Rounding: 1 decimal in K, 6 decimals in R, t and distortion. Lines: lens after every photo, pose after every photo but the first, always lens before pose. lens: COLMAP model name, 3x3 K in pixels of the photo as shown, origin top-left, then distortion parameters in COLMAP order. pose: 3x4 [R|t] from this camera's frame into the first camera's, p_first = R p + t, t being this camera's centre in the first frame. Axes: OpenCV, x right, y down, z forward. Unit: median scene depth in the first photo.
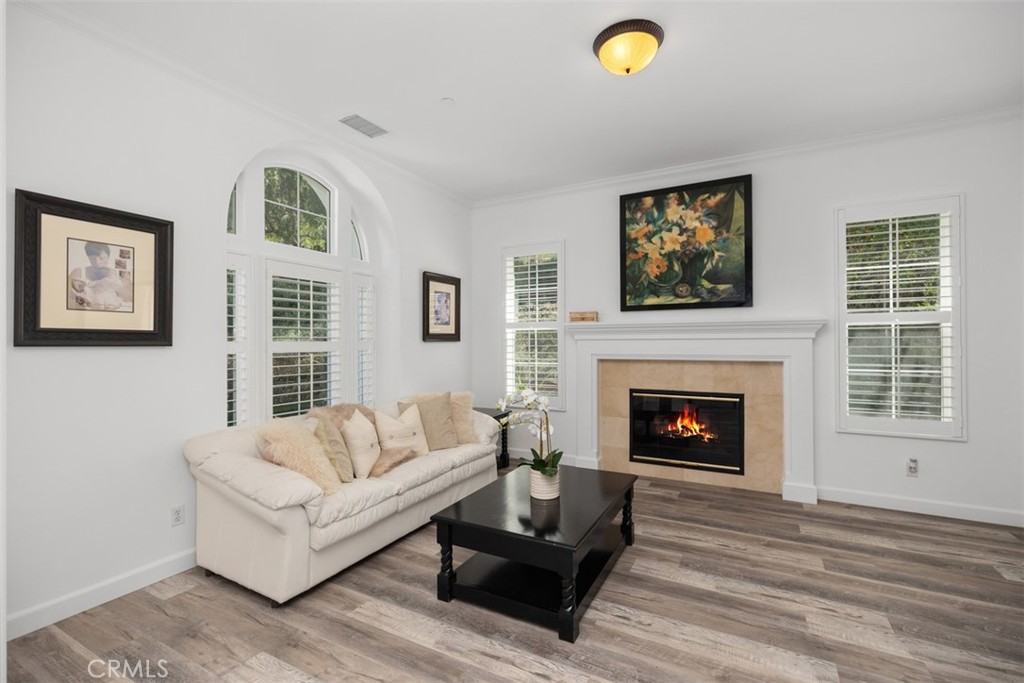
lens RADIAL K [[458.4, 0, 507.5], [0, 458.4, 339.5], [0, 0, 1]] dist [0.002547, 0.000443]
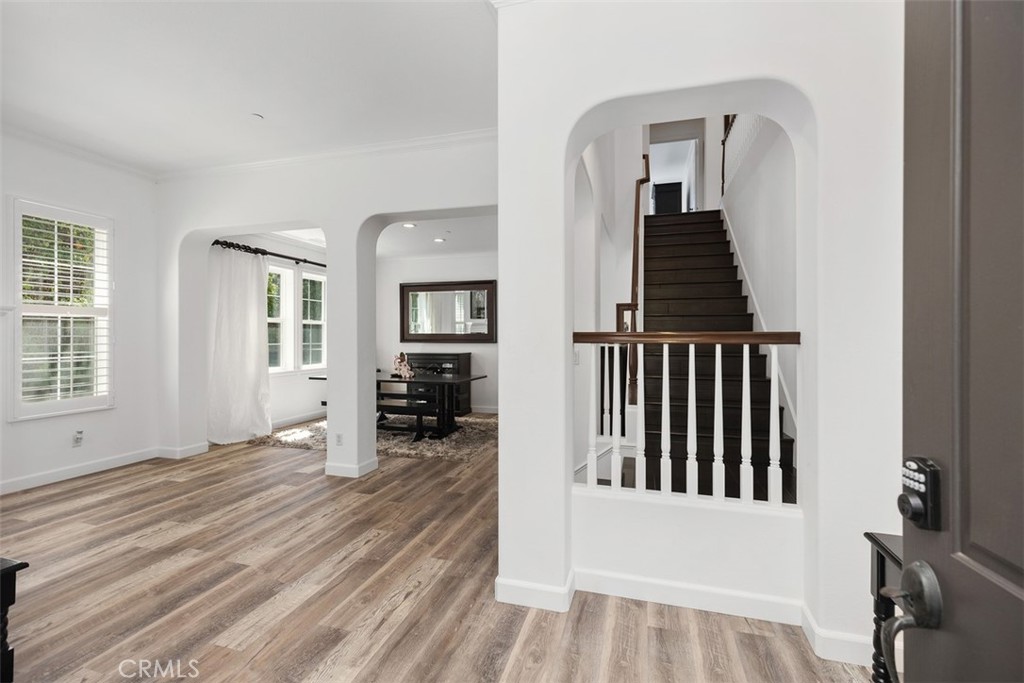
lens RADIAL K [[458.4, 0, 507.5], [0, 458.4, 339.5], [0, 0, 1]] dist [0.002547, 0.000443]
pose [[-0.204045, -0.004559, 0.978951, -0.625738], [-0.003876, 0.999985, 0.003849, 0.019817], [-0.978954, -0.003009, -0.204059, 0.205784]]
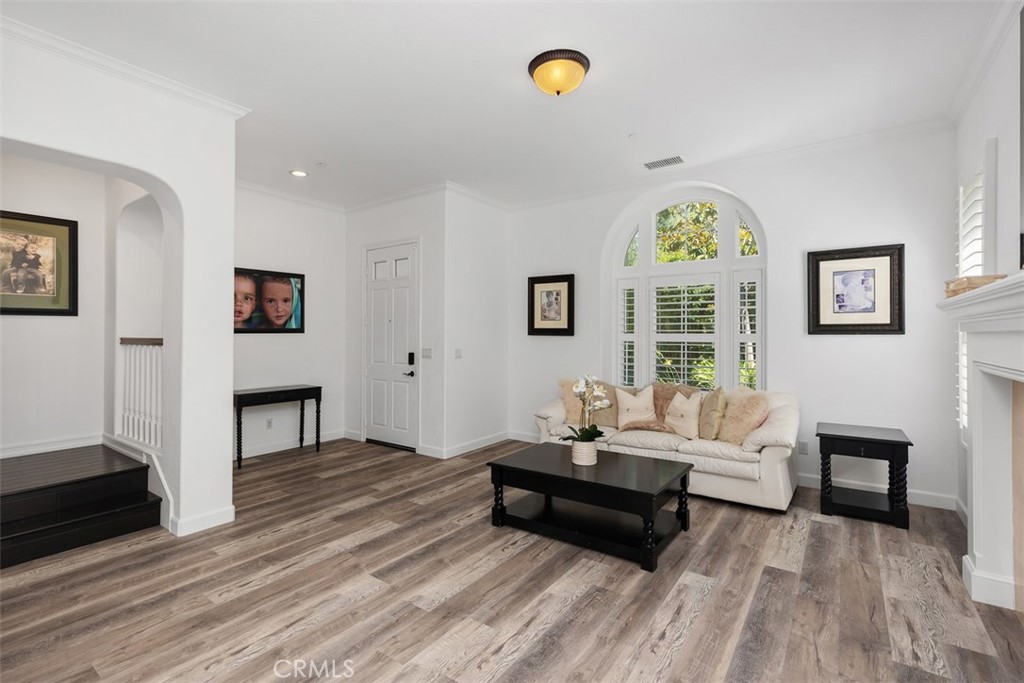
lens RADIAL K [[475.5, 0, 512.0], [0, 475.5, 341.5], [0, 0, 1]] dist [0.015301, -0.000072]
pose [[-0.125012, 0.021442, -0.991924, 1.267940], [0.003815, 0.999769, 0.021131, -0.005729], [0.992148, -0.001142, -0.125065, 0.919488]]
